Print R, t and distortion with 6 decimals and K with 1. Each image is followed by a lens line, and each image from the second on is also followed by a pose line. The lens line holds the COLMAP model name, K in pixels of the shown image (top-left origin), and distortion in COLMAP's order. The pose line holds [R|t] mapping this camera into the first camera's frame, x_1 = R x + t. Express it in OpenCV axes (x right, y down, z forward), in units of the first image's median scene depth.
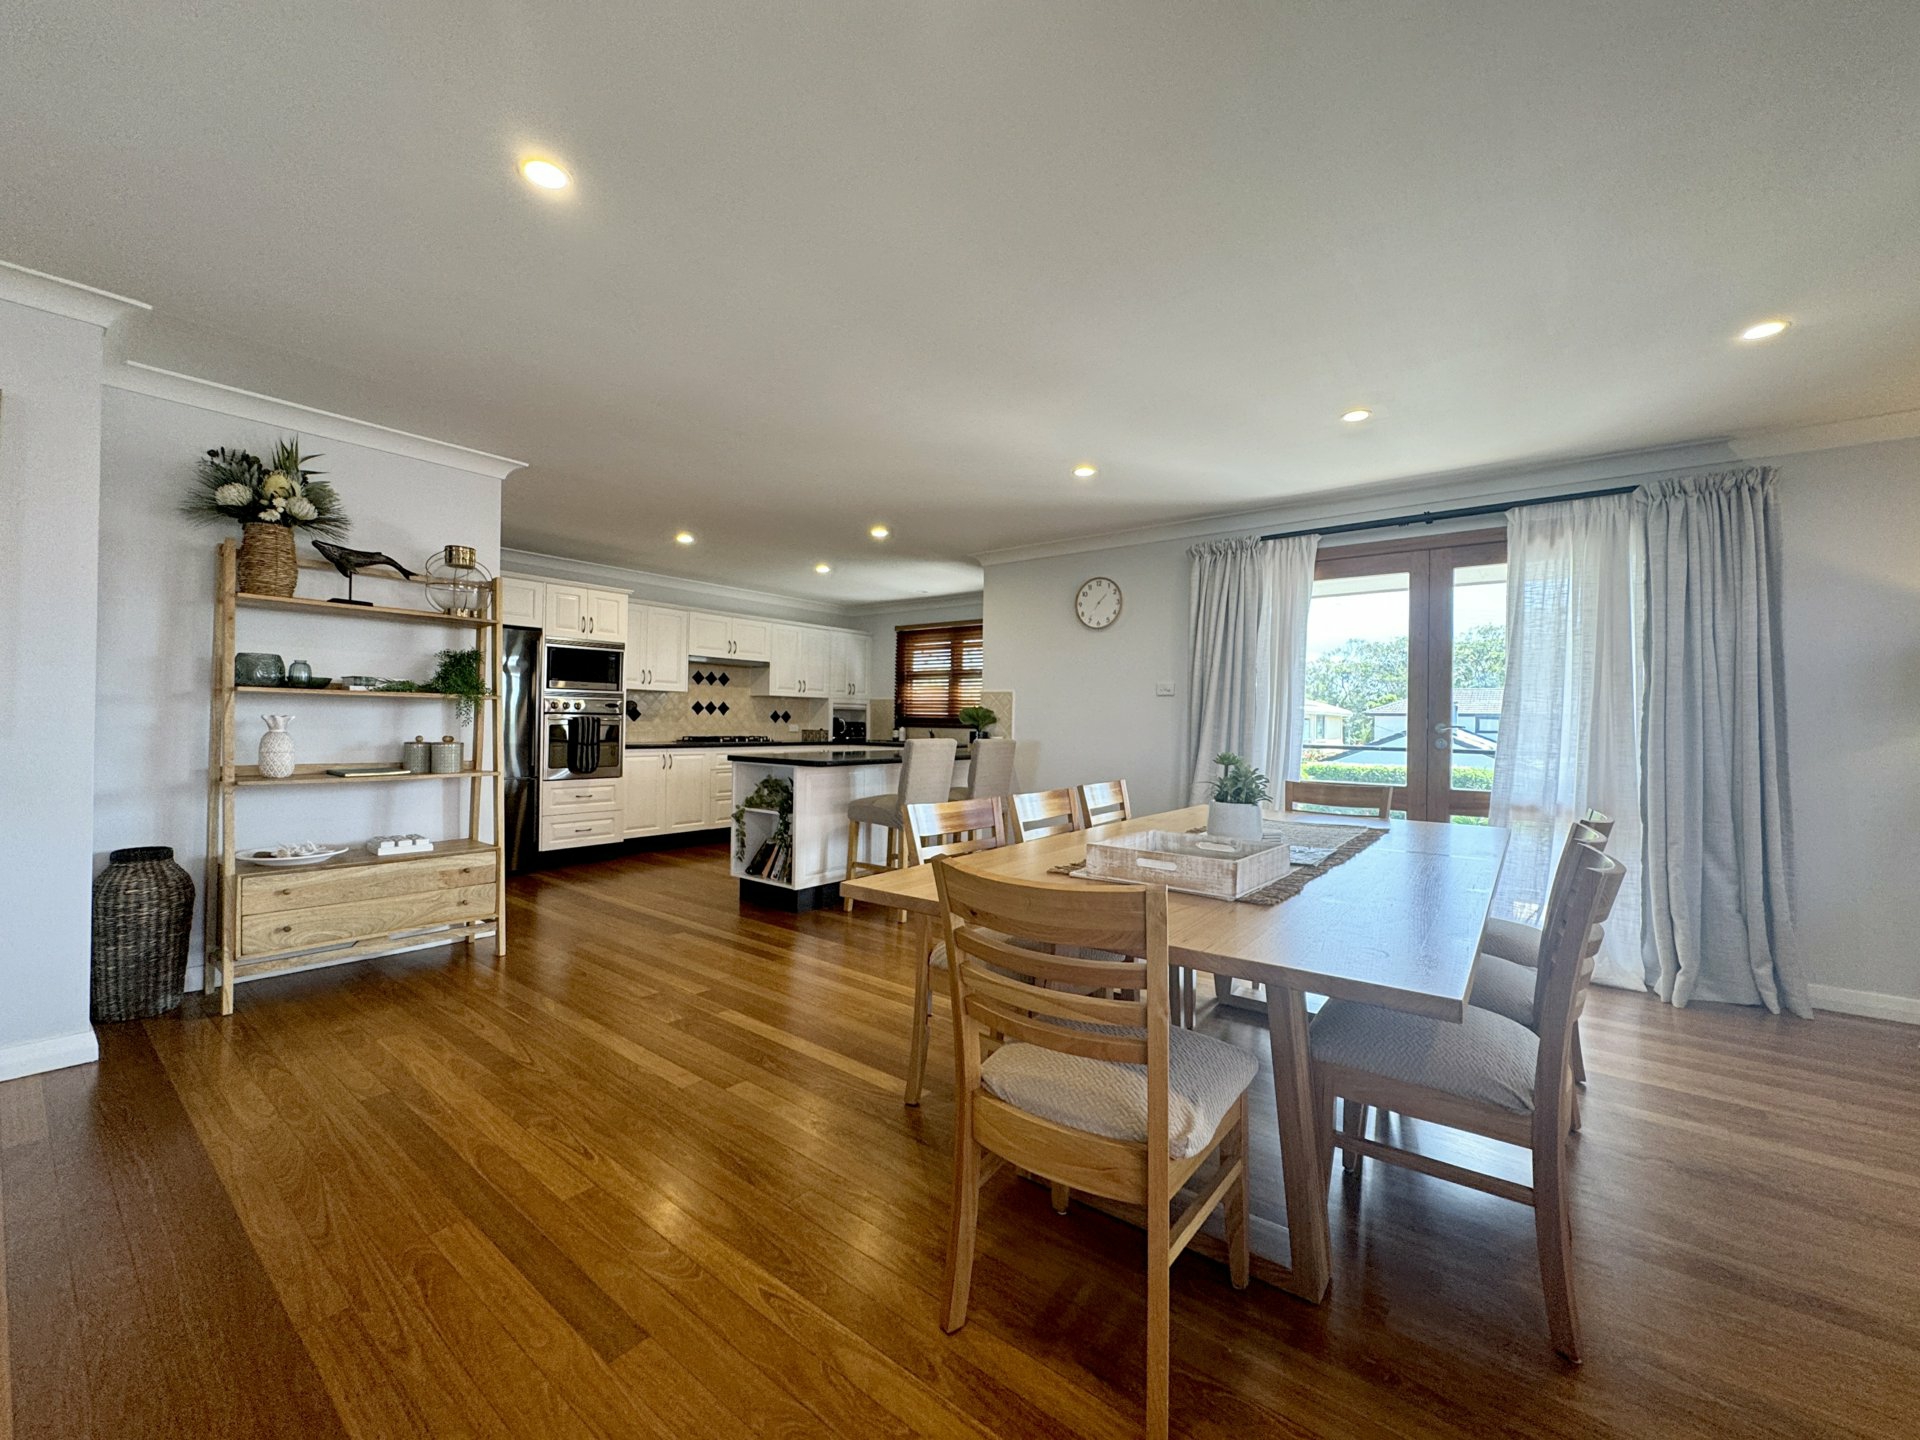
lens RADIAL K [[762.7, 0, 958.6], [0, 762.7, 716.4], [0, 0, 1]] dist [-0.002459, 0.000239]
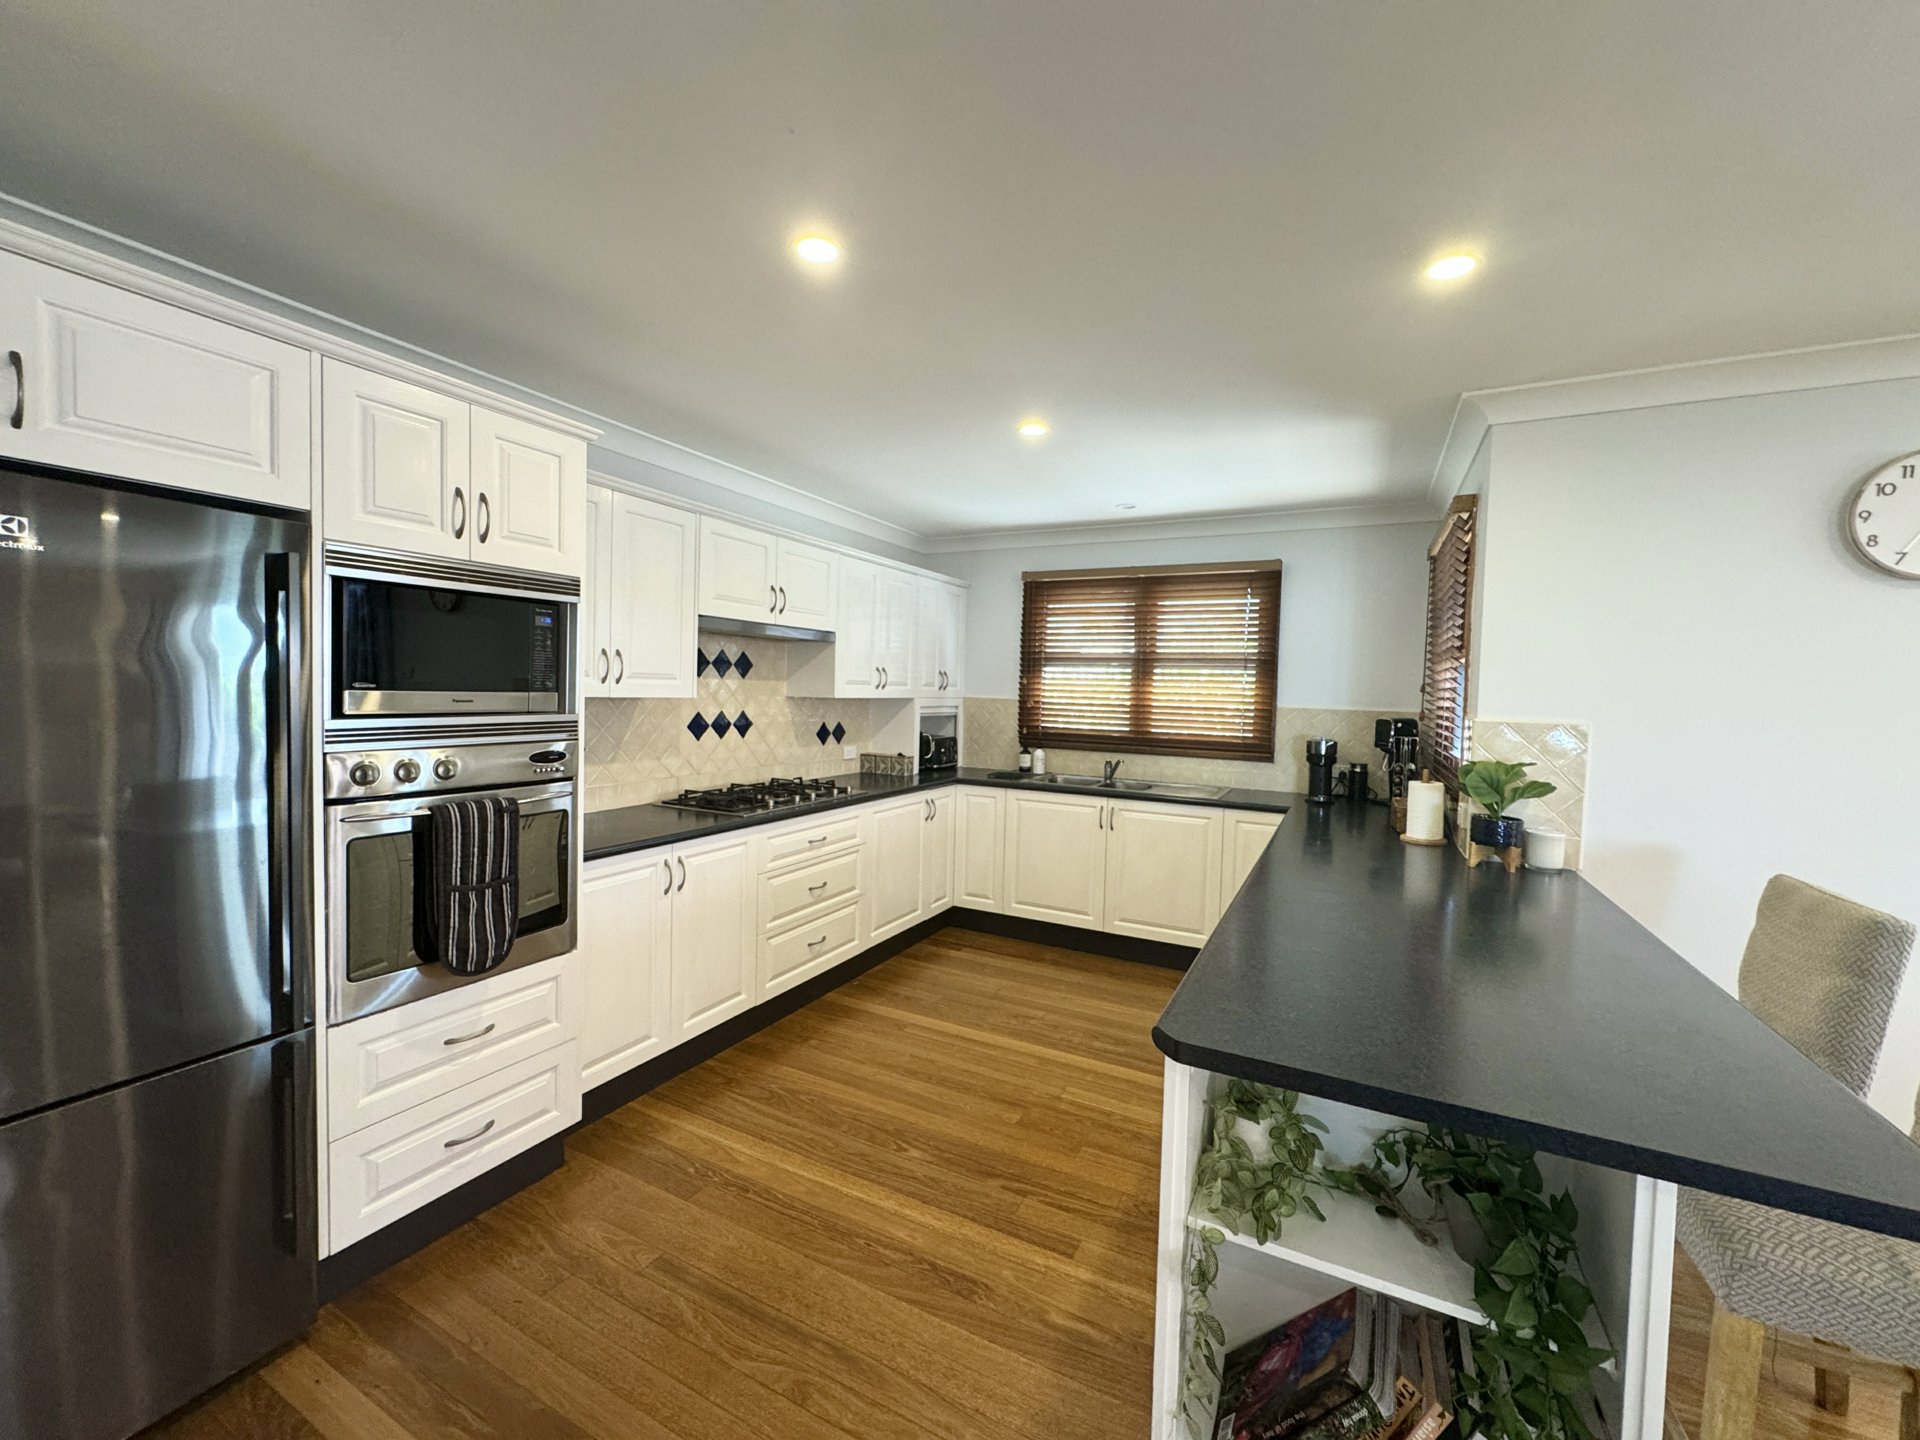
lens RADIAL K [[762.7, 0, 962.7], [0, 762.7, 716.0], [0, 0, 1]] dist [-0.002459, 0.000239]
pose [[0.981484, 0.001973, 0.191536, -0.268401], [-0.010624, 0.998968, 0.044151, -0.039805], [-0.191251, -0.045368, 0.980492, 0.499198]]
